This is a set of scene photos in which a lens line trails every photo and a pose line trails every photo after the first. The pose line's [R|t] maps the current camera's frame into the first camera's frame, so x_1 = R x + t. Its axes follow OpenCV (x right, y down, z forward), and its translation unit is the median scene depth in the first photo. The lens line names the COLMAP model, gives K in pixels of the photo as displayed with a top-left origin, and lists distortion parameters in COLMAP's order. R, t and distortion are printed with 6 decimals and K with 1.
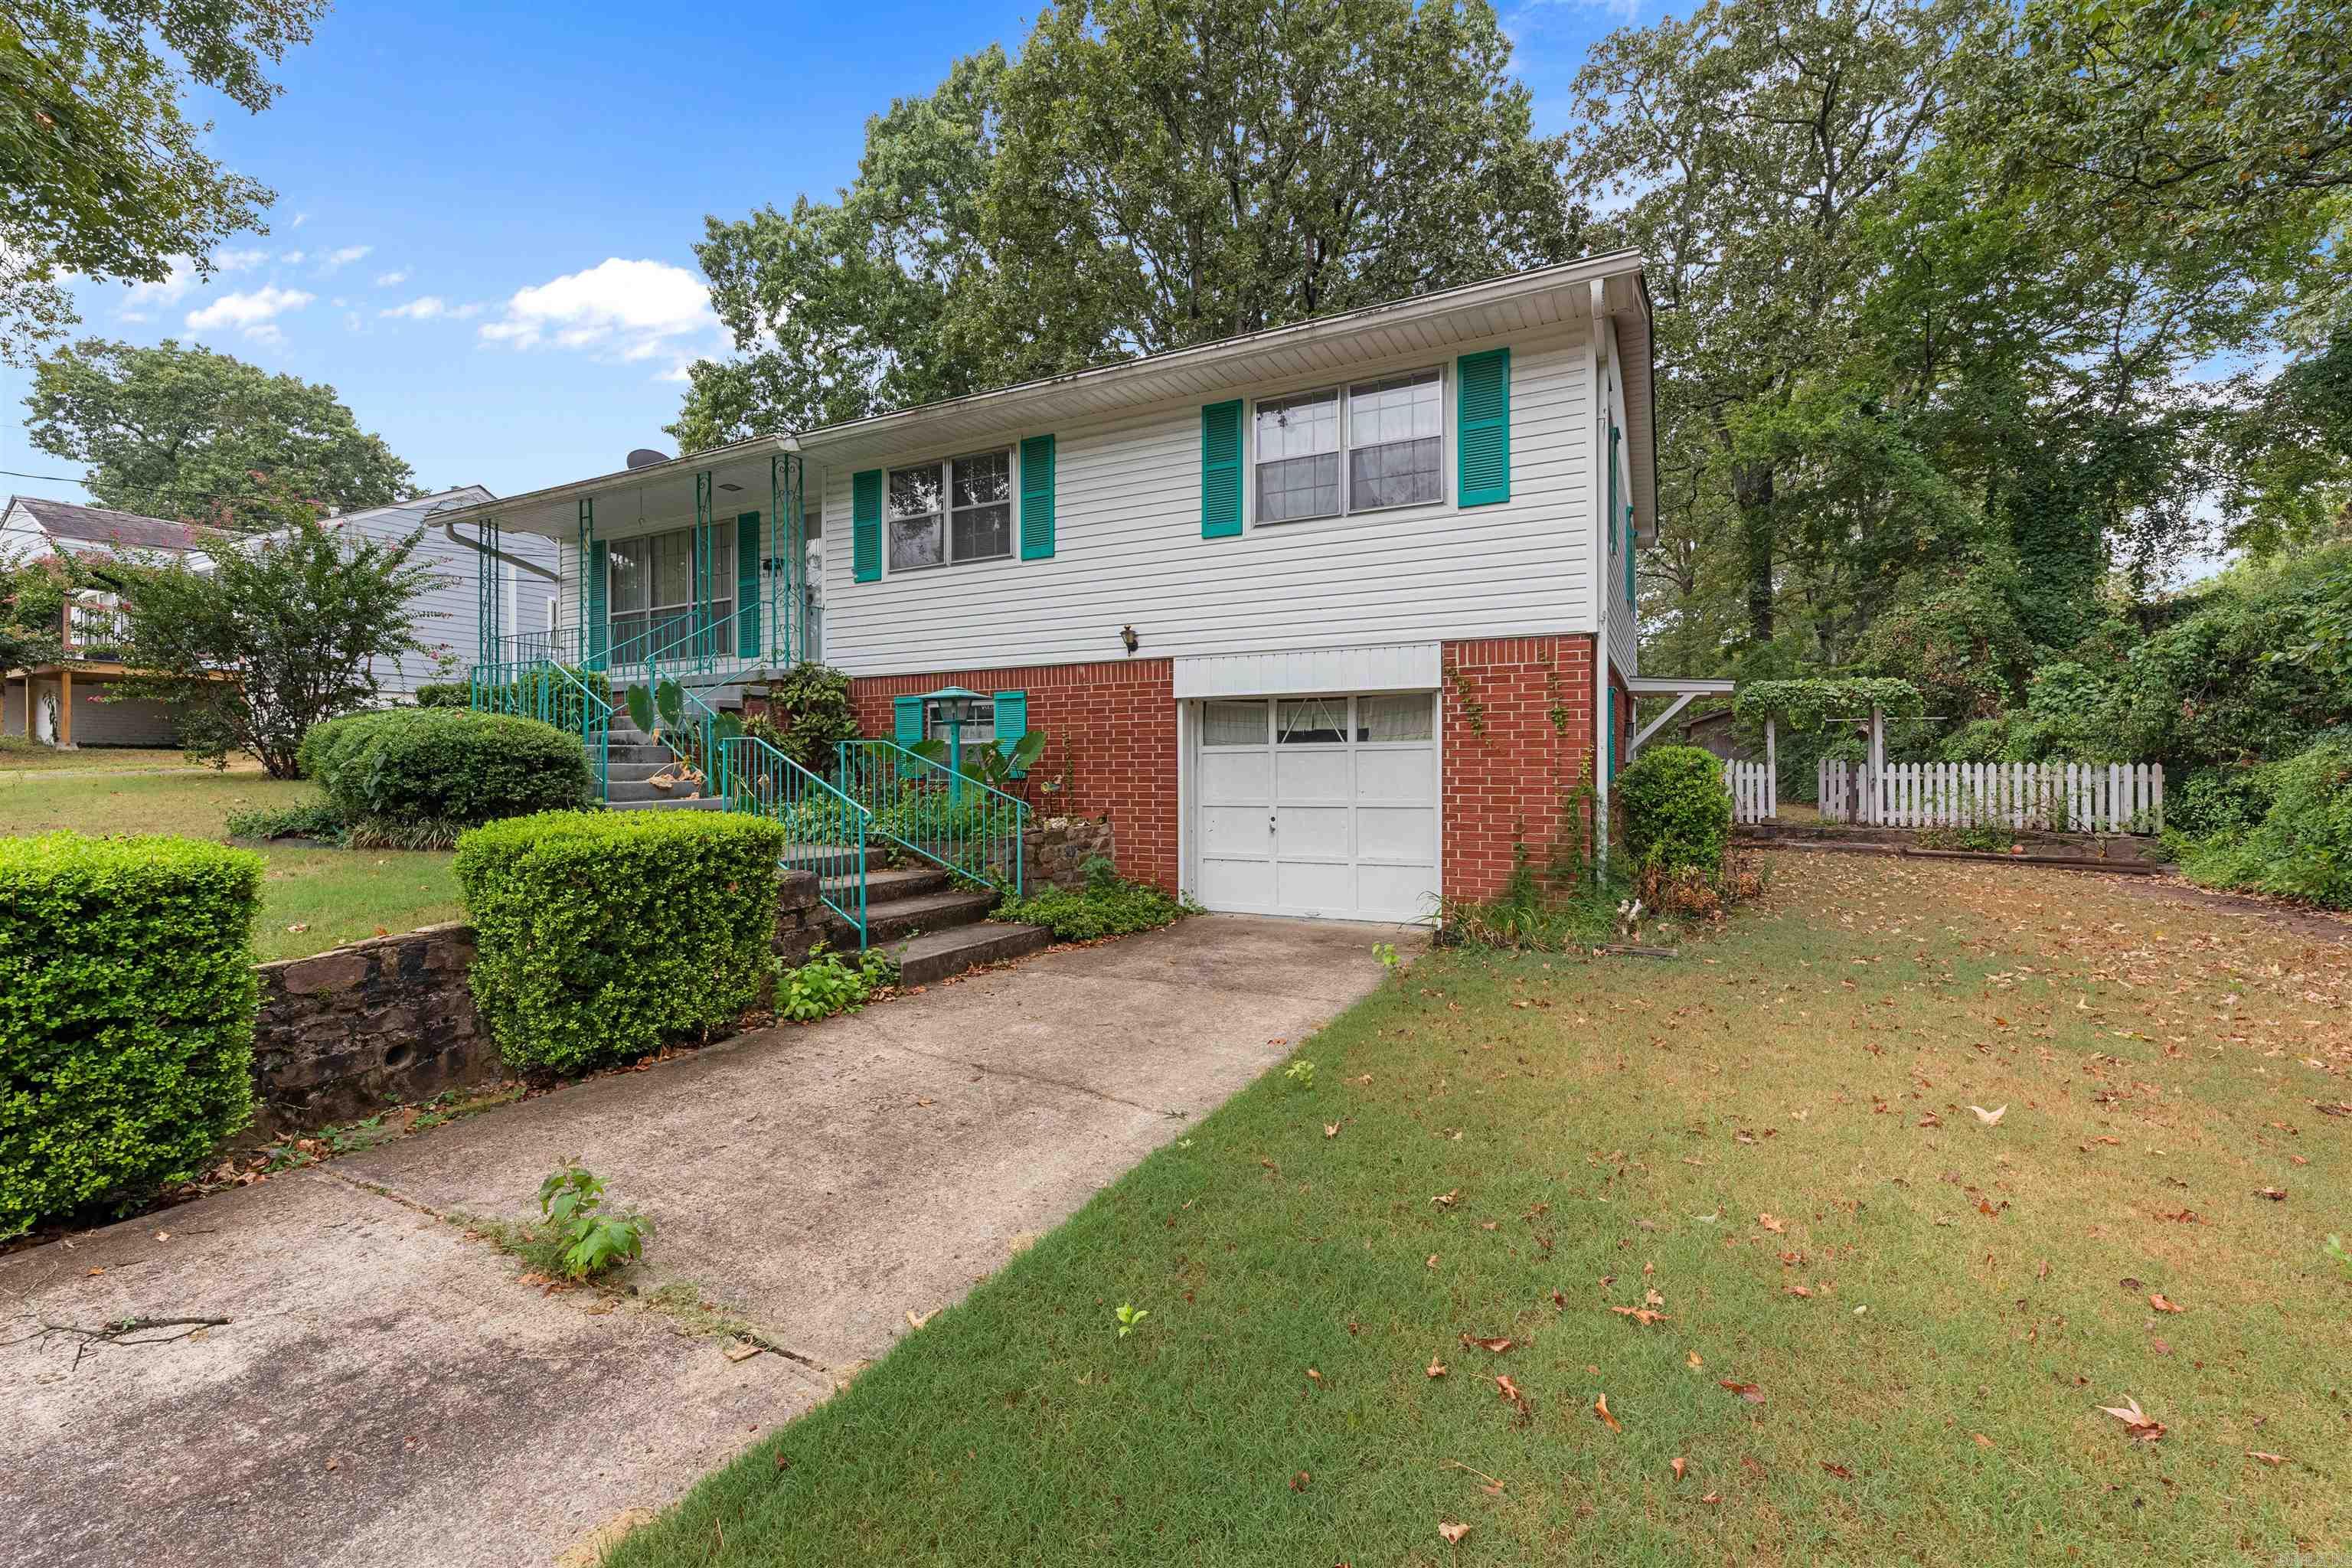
lens RADIAL K [[960.7, 0, 1178.1], [0, 960.7, 762.9], [0, 0, 1]] dist [0.000578, -0.000166]
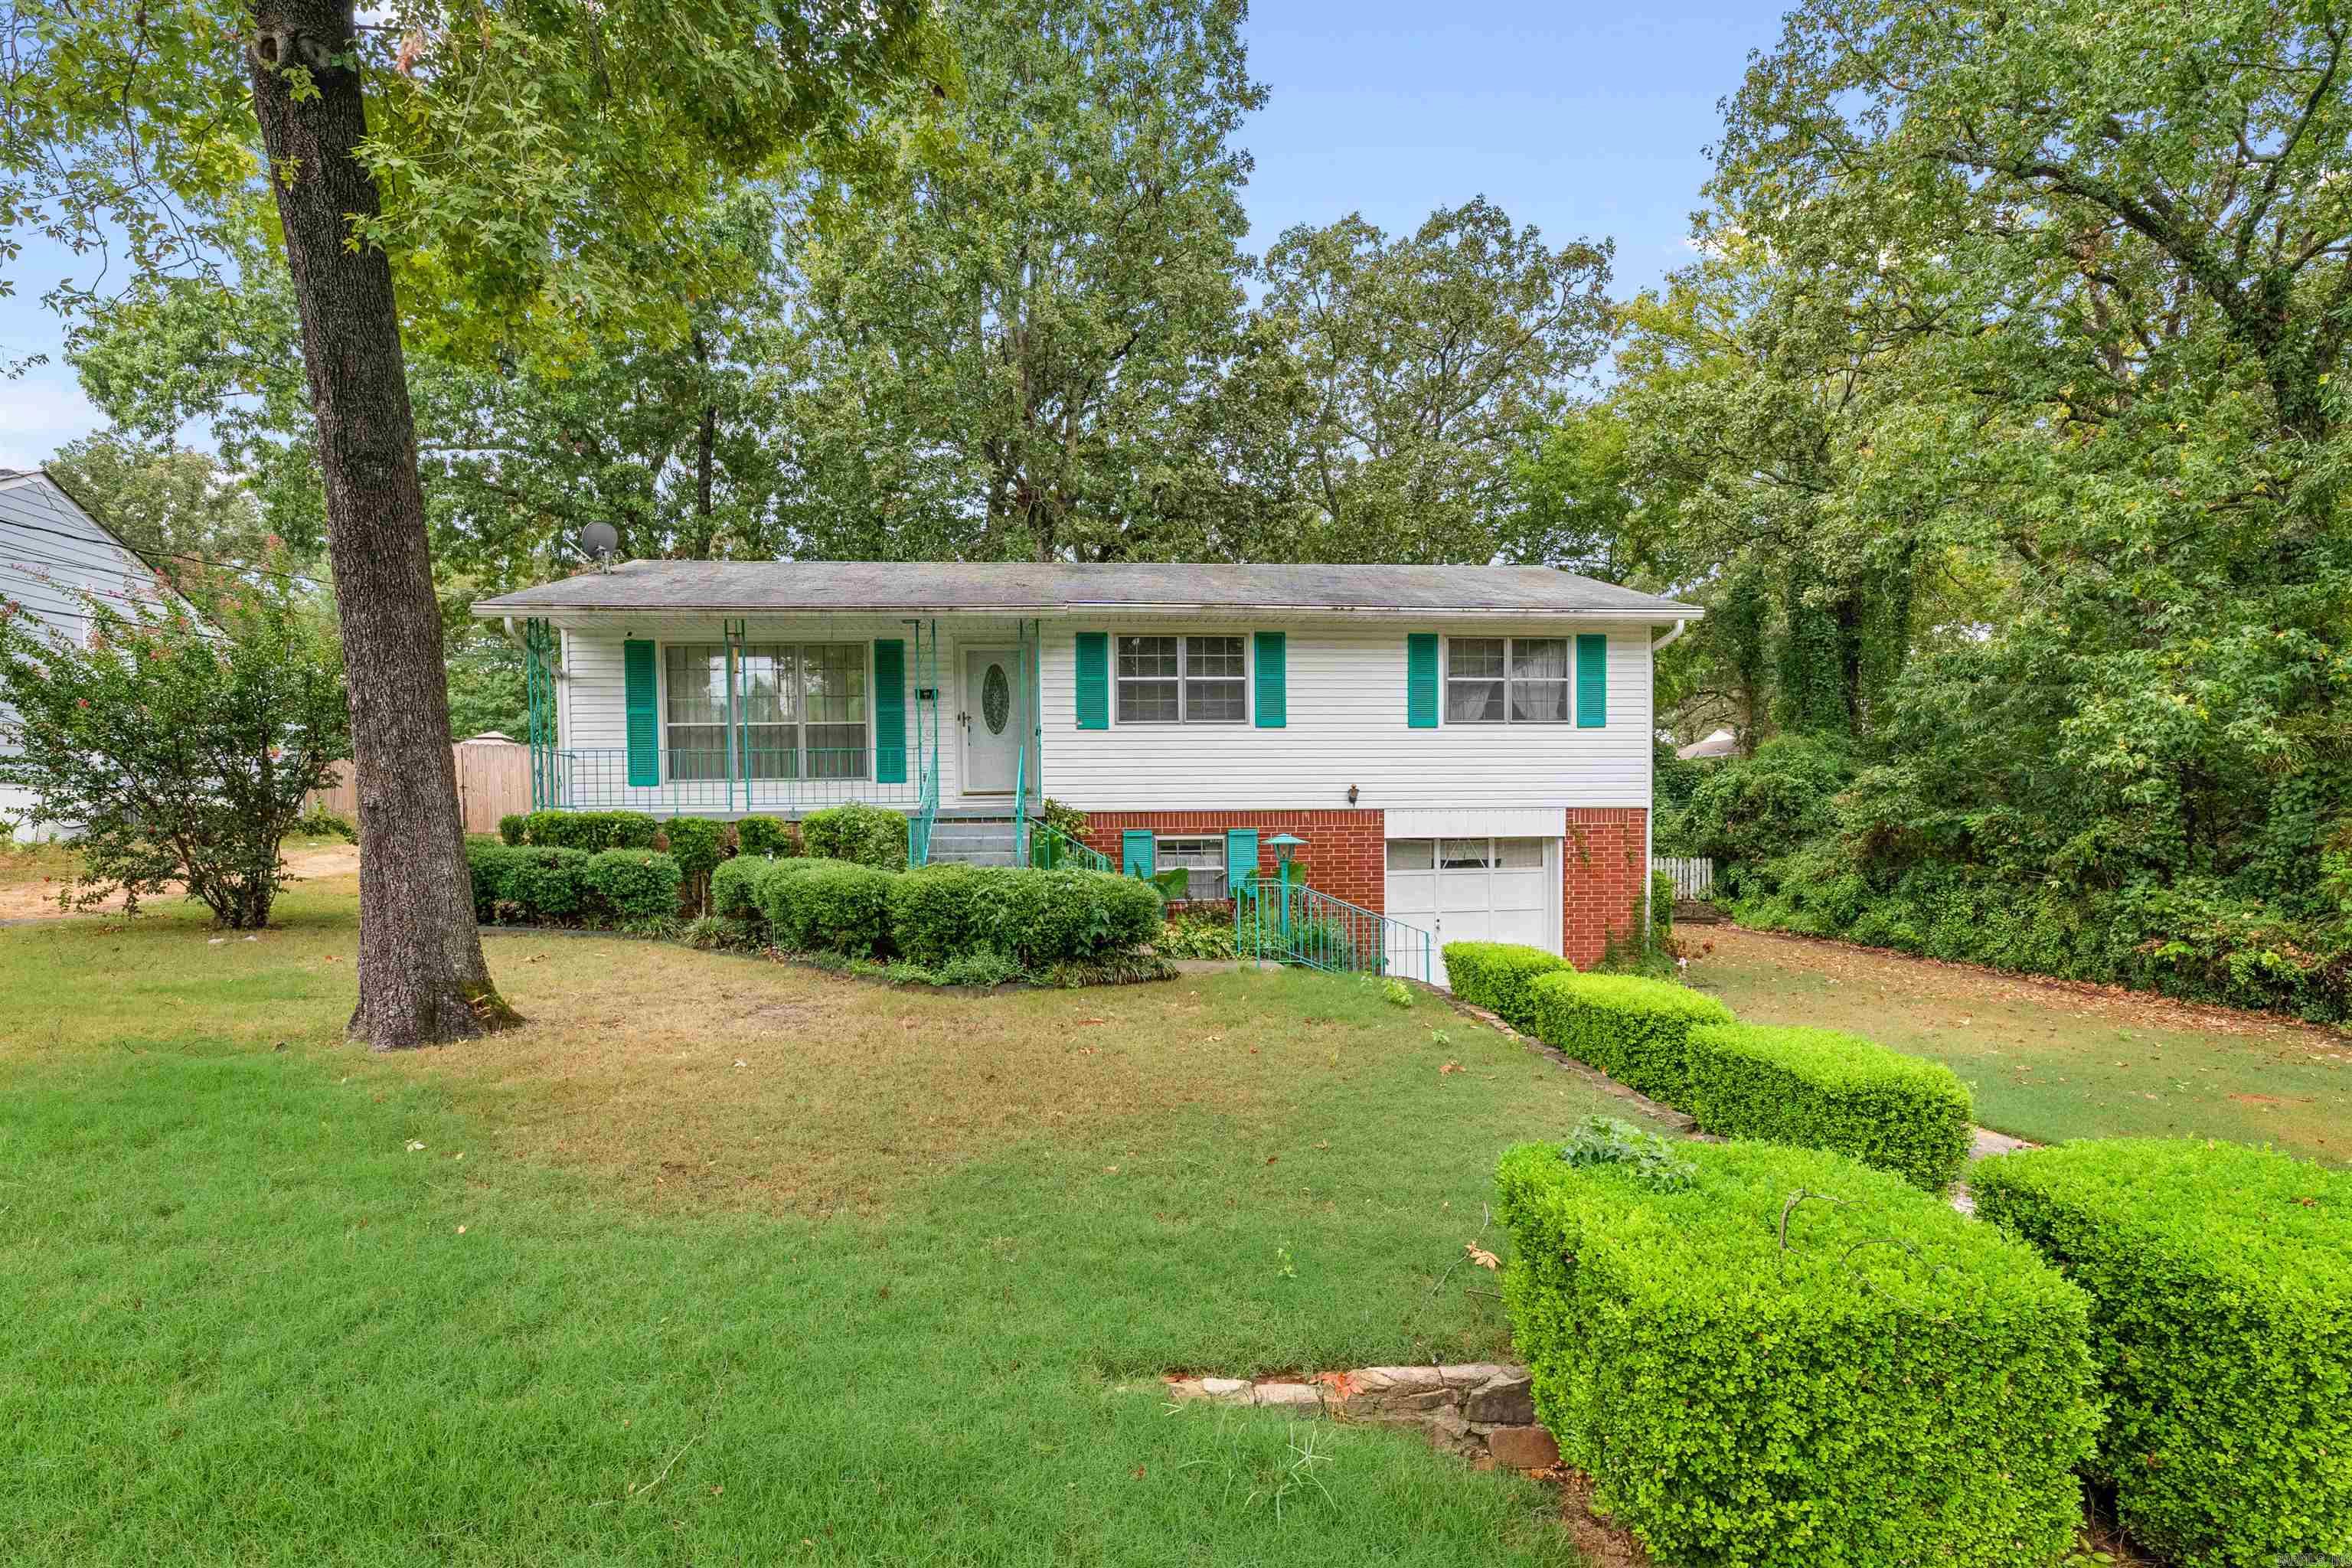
lens RADIAL K [[1029.7, 0, 1152.5], [0, 1029.7, 803.2], [0, 0, 1]] dist [0.002042, 0.000055]
pose [[0.862785, 0.006714, 0.505527, -1.005006], [-0.000534, 0.999923, -0.012368, -0.096311], [-0.505572, 0.010401, 0.862722, -0.109739]]
